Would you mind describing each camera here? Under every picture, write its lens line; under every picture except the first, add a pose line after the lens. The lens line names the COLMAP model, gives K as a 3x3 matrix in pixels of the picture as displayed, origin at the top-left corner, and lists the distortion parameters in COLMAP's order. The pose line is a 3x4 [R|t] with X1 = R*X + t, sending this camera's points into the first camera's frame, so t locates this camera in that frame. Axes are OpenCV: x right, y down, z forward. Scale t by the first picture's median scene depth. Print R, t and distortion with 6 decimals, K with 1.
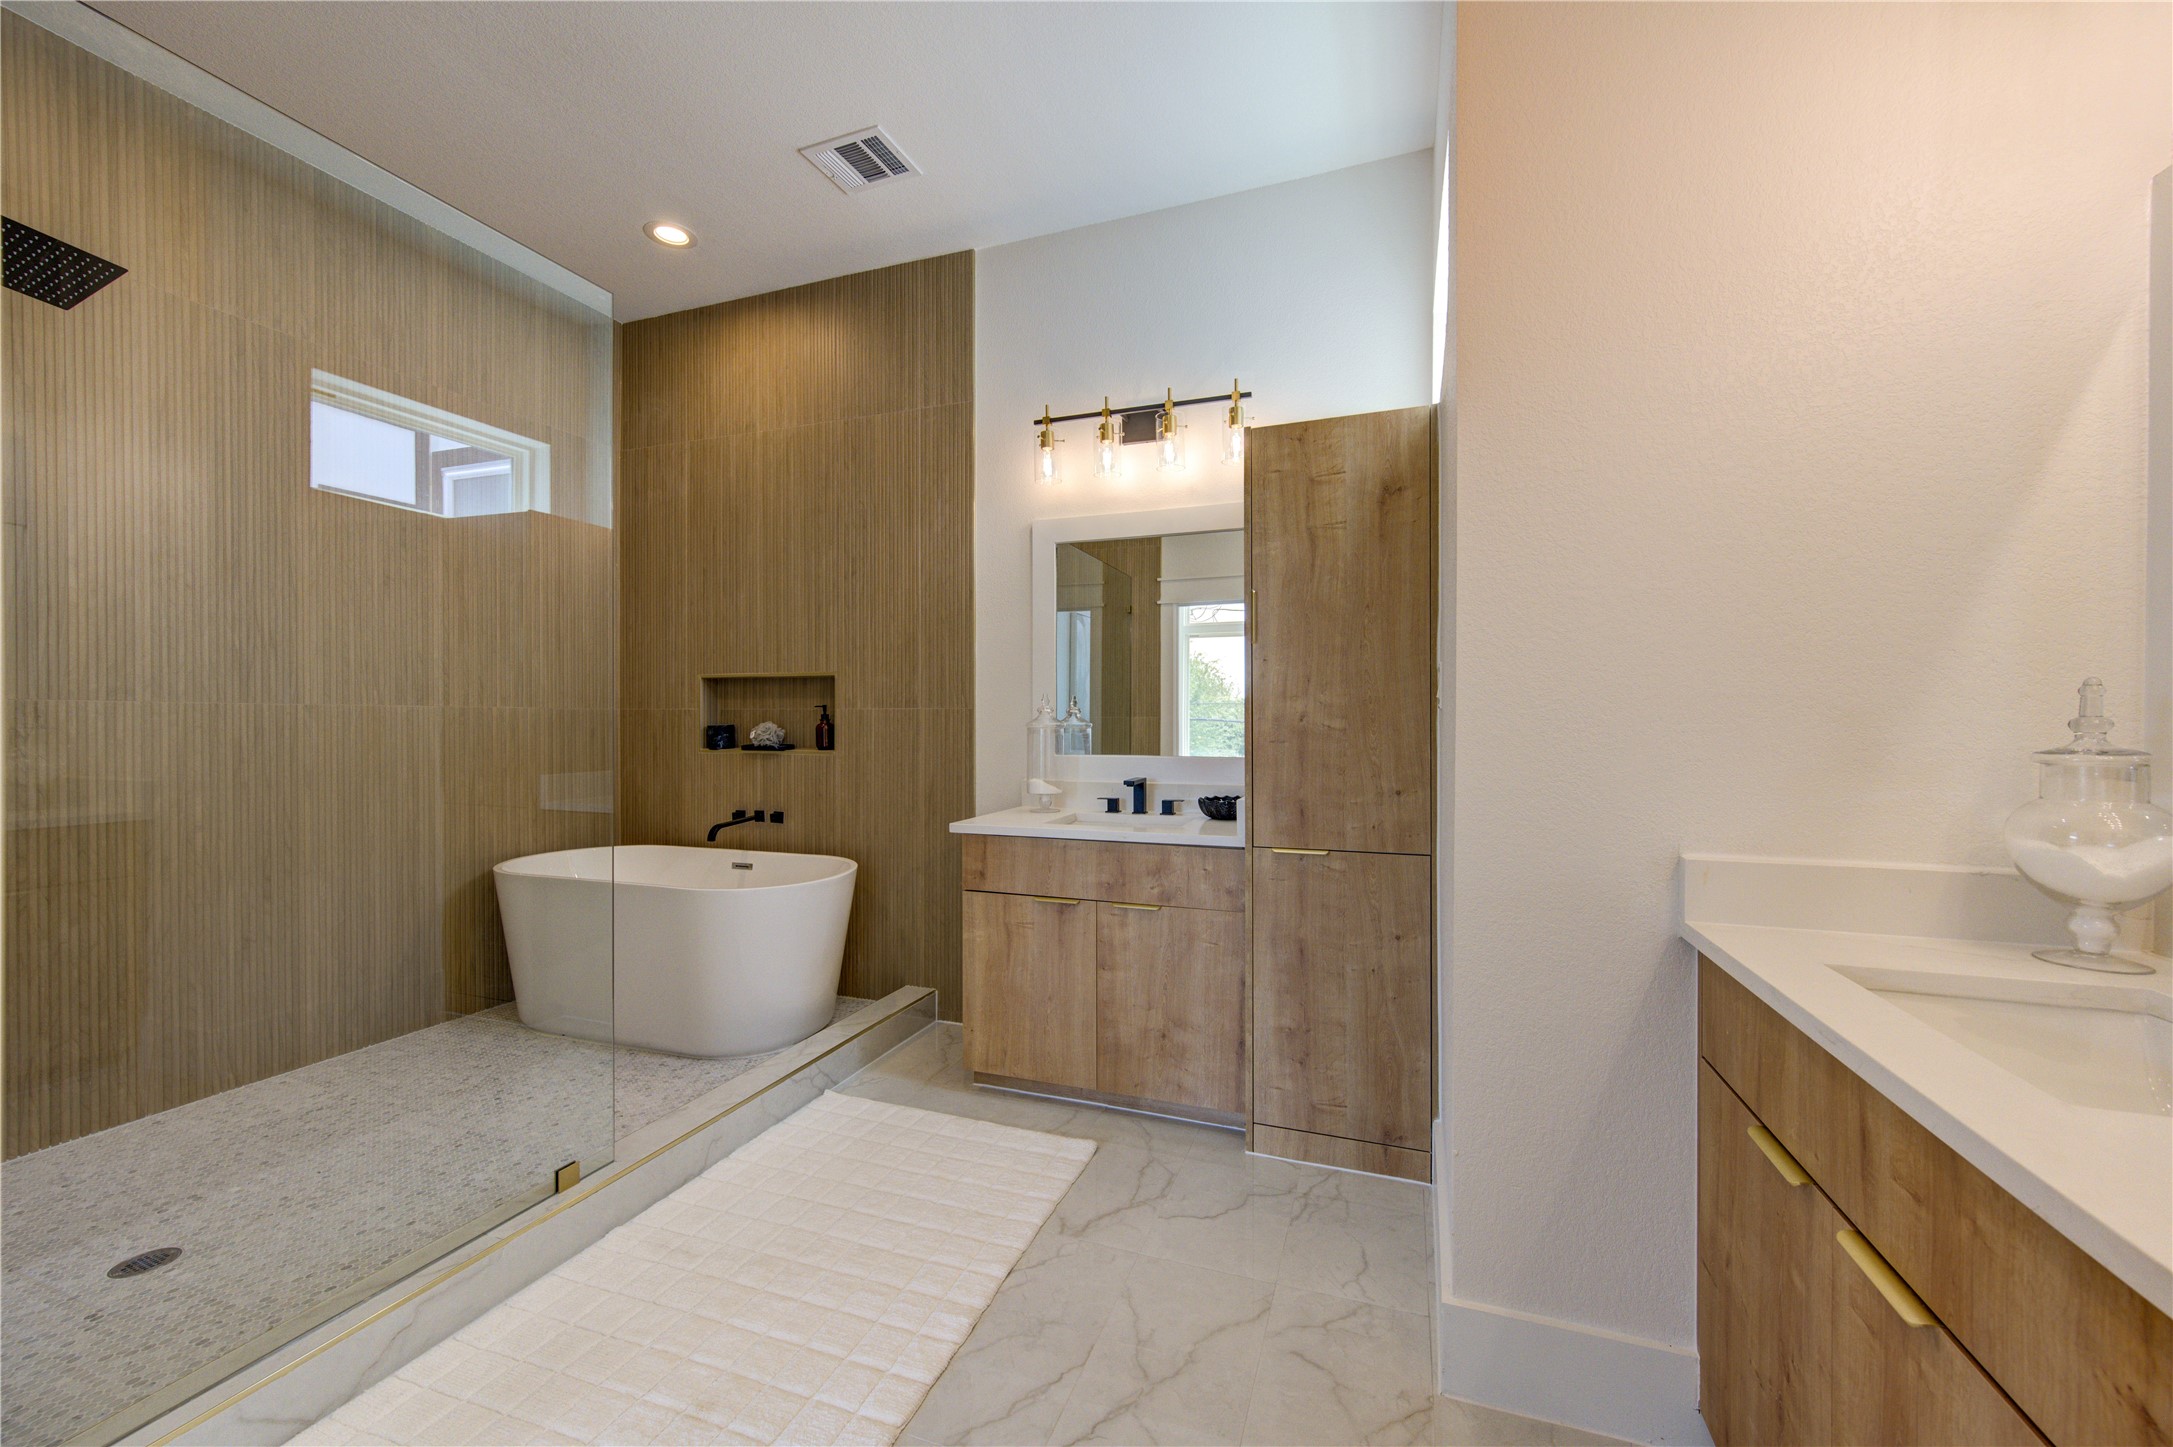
lens RADIAL K [[831.4, 0, 1101.6], [0, 831.4, 727.3], [0, 0, 1]] dist [0.001967, -0.000664]
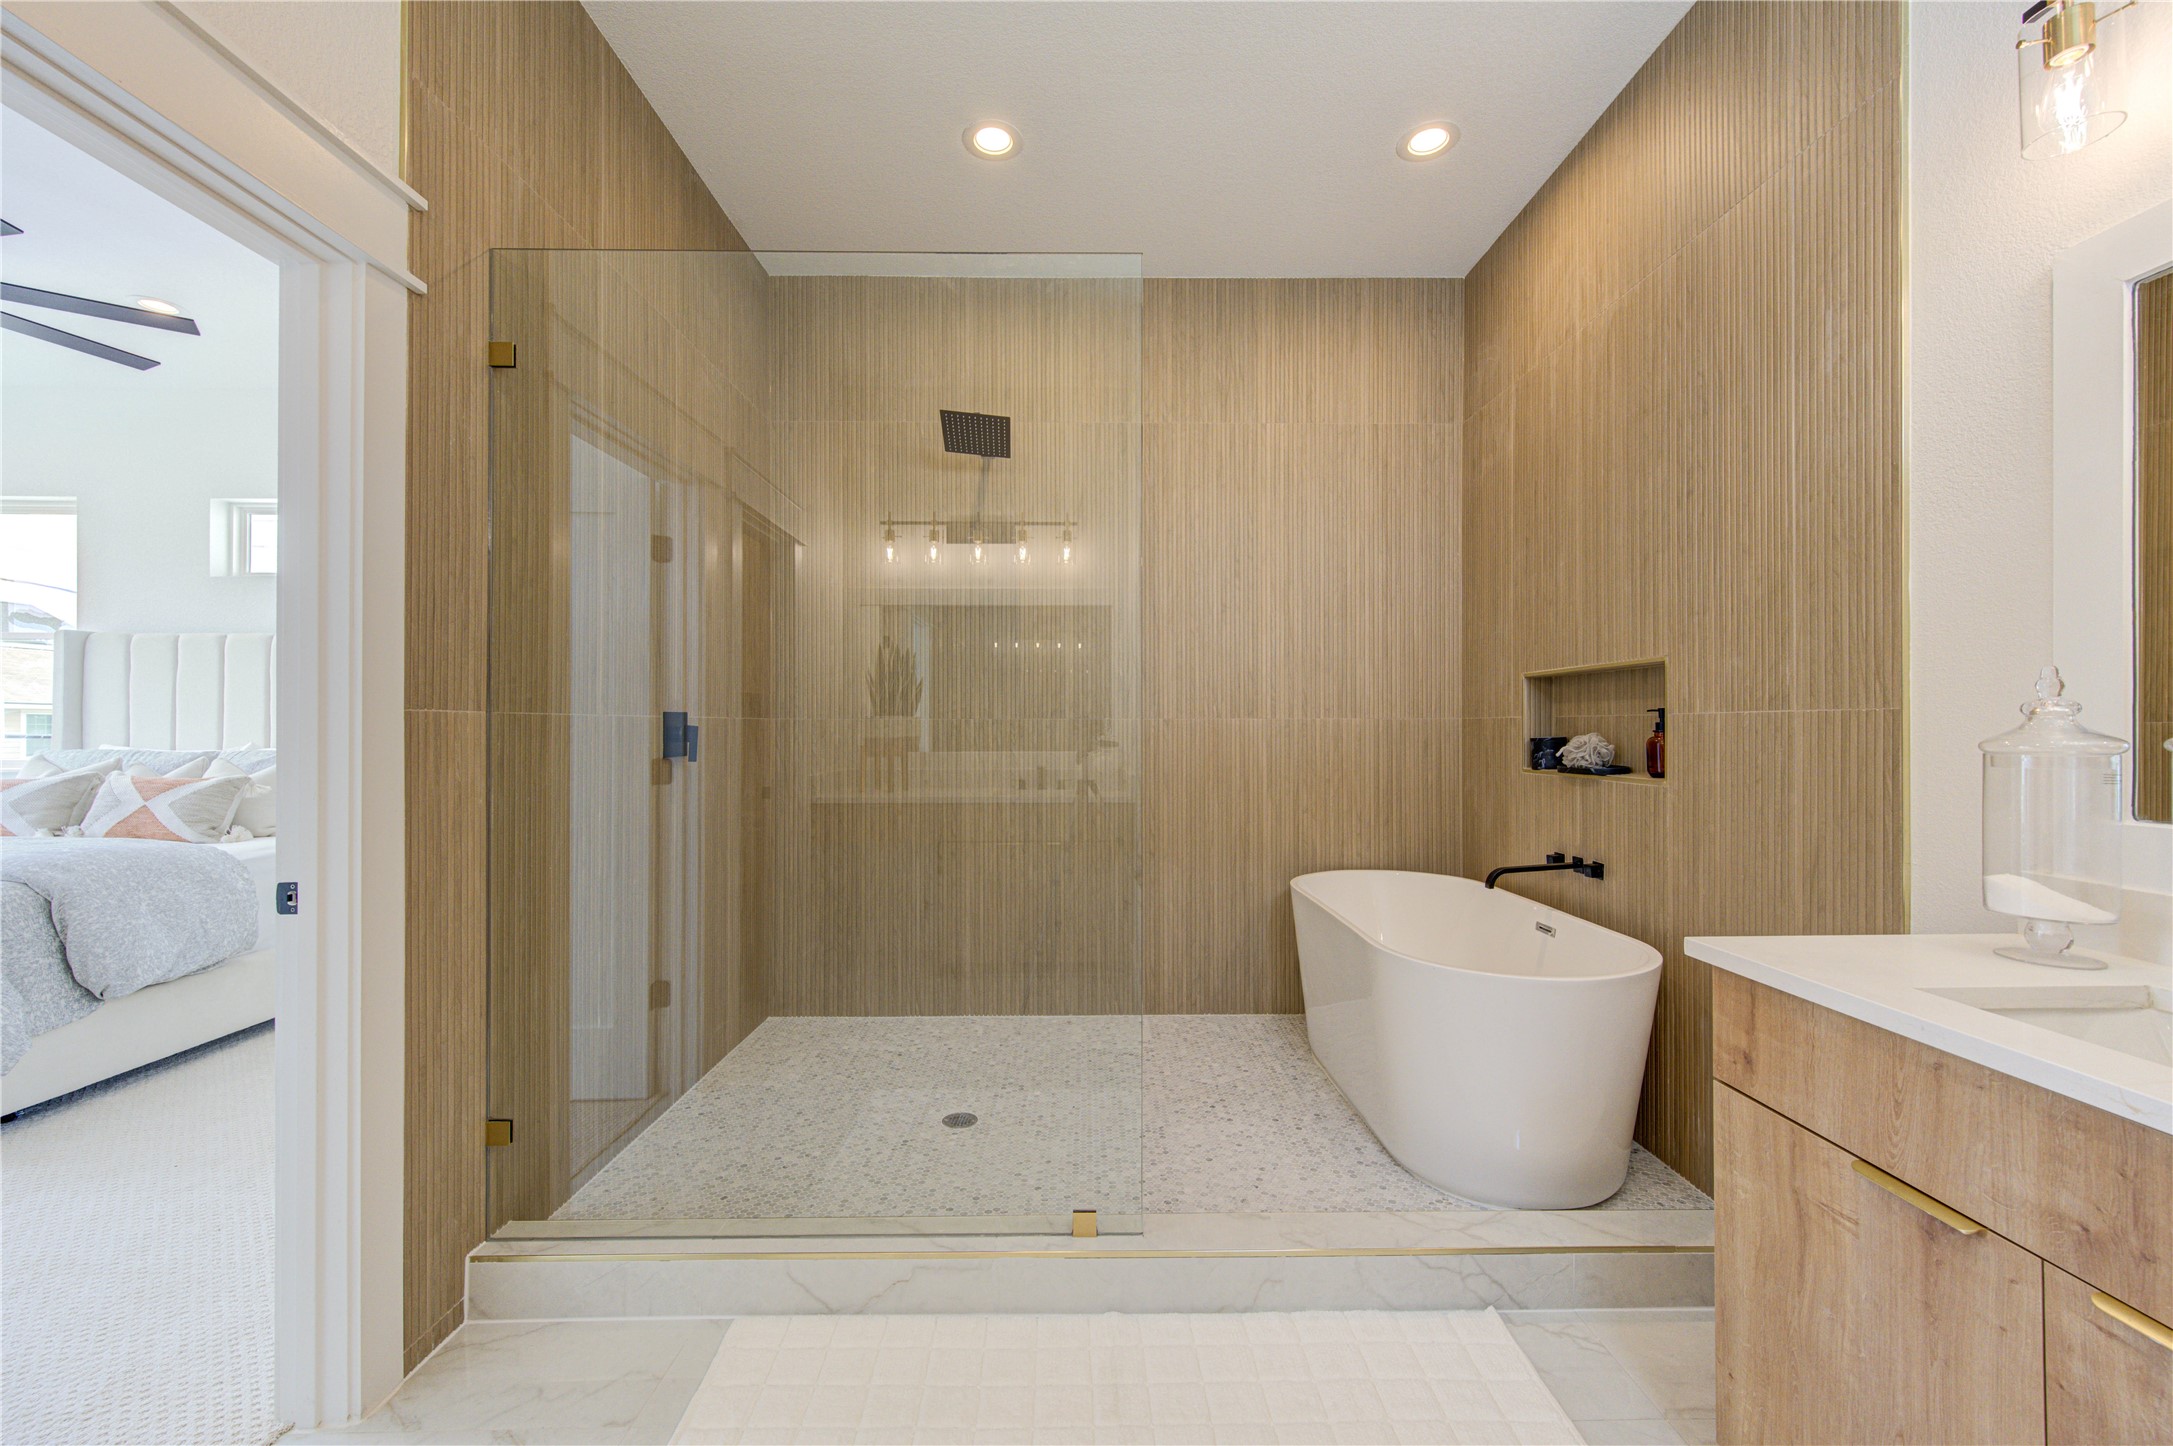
lens RADIAL K [[846.9, 0, 1090.8], [0, 846.9, 727.0], [0, 0, 1]] dist [-0.001346, 0.000612]
pose [[0.342556, -0.003966, -0.939489, 0.174950], [-0.005284, 0.999967, -0.006148, -0.007435], [0.939483, 0.007071, 0.342523, 0.465955]]
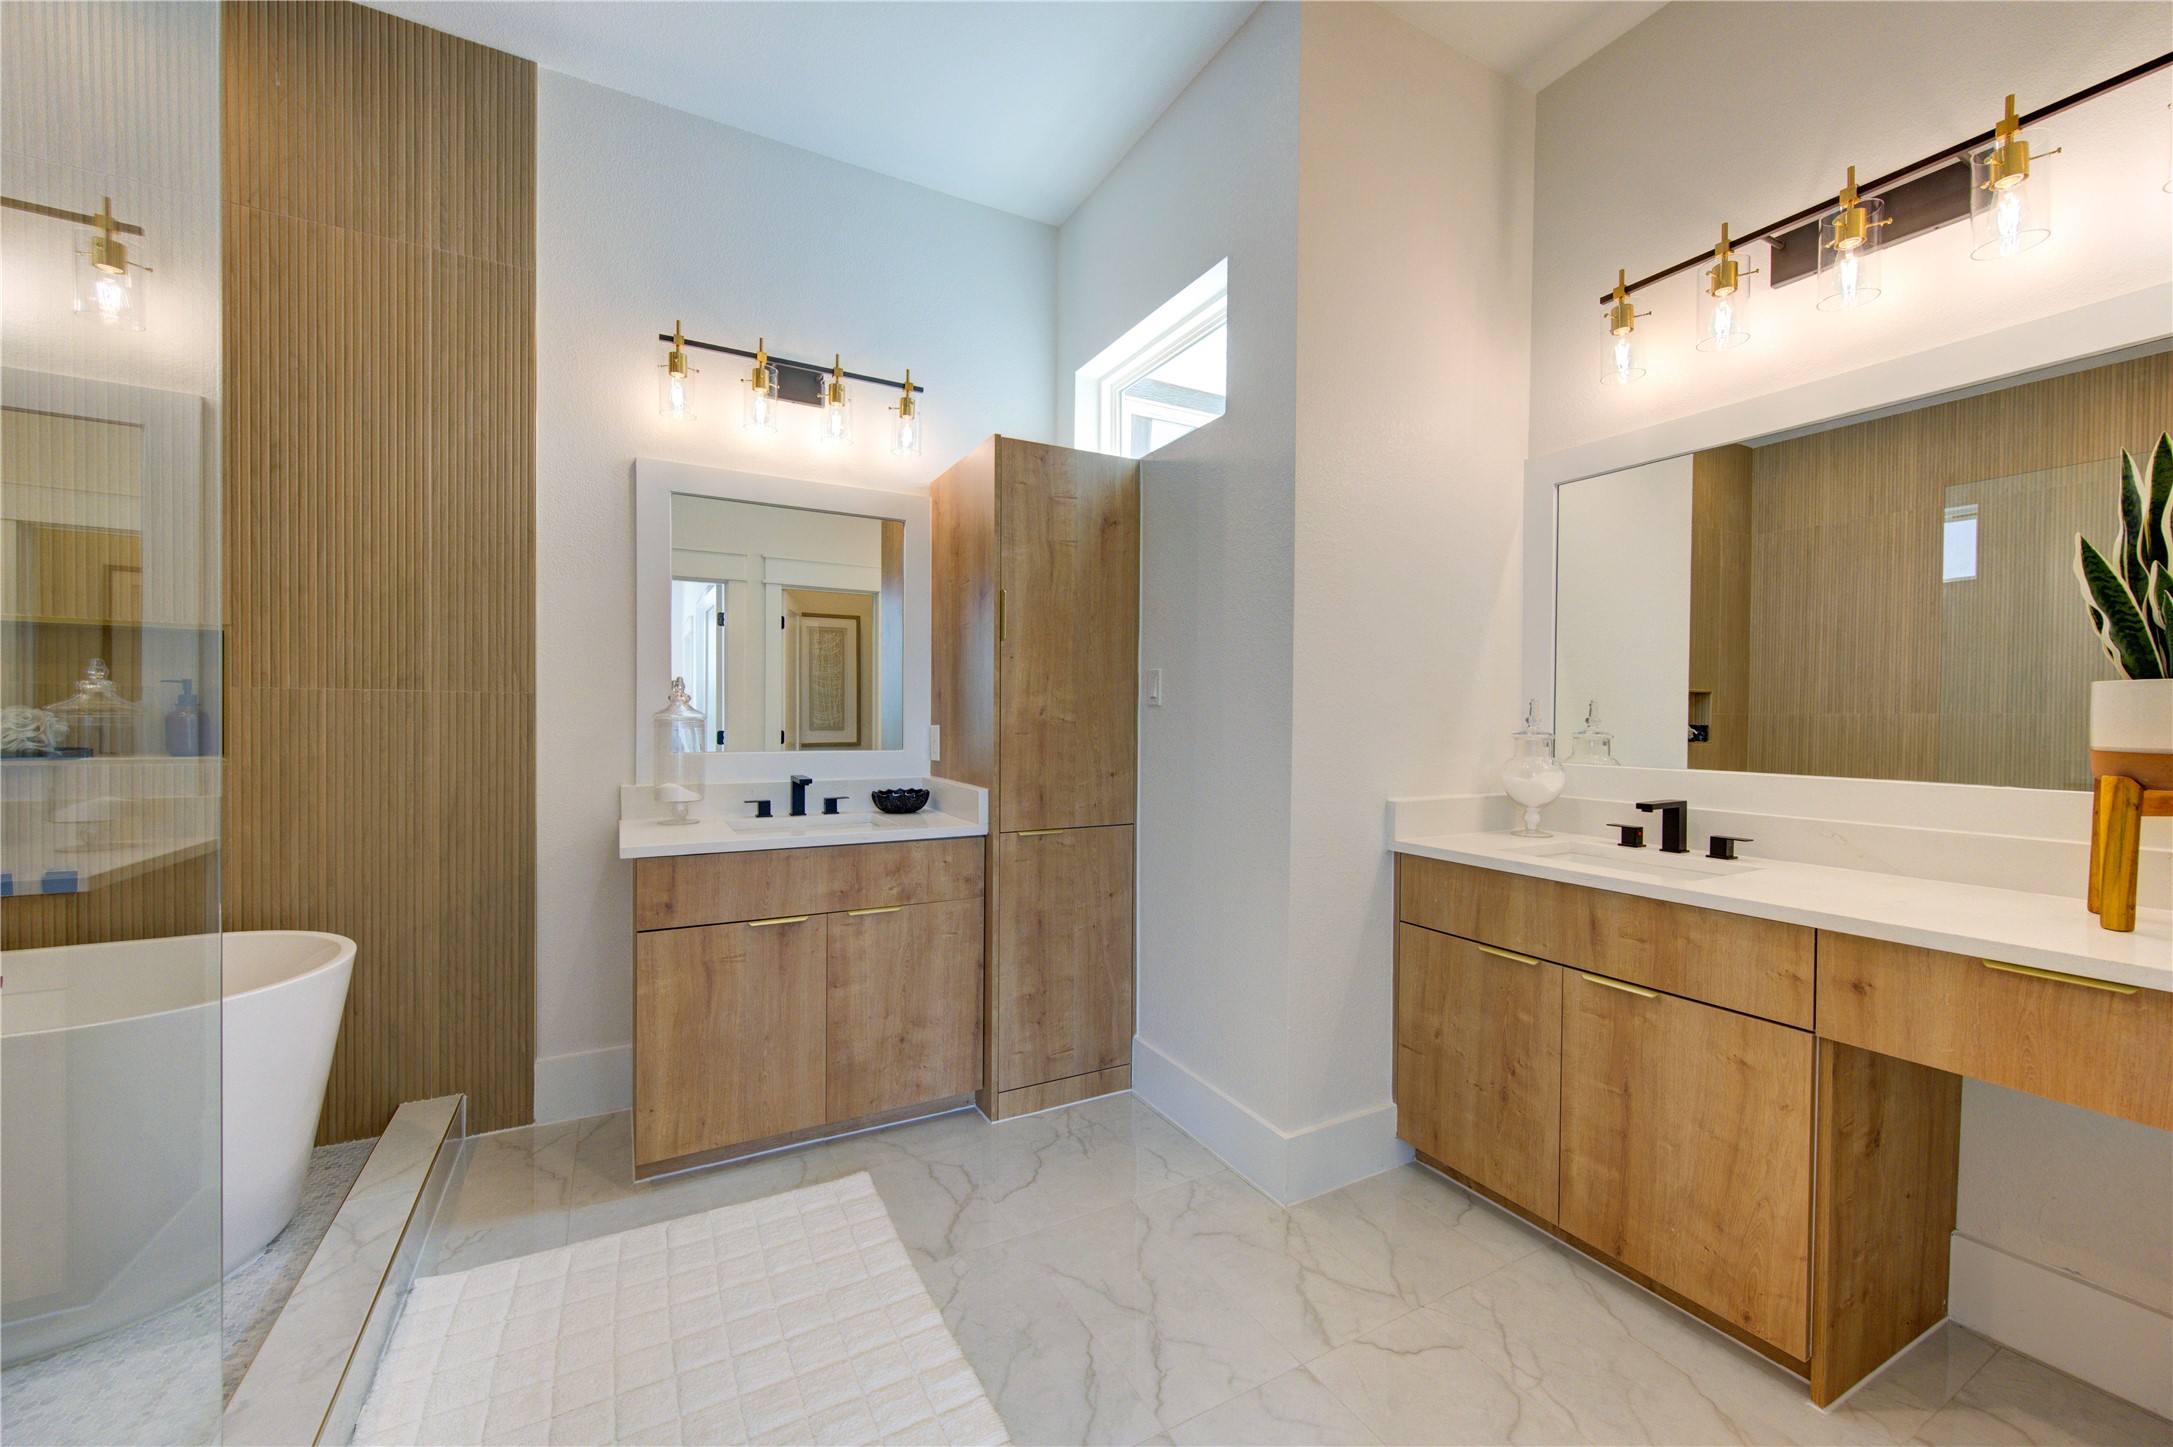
lens RADIAL K [[831.4, 0, 1079.2], [0, 831.4, 724.8], [0, 0, 1]] dist [0.001967, -0.000664]
pose [[0.669596, -0.002966, 0.742719, -0.451180], [-0.002745, 0.999975, 0.006468, -0.000733], [-0.742720, -0.006369, 0.669572, 0.182584]]
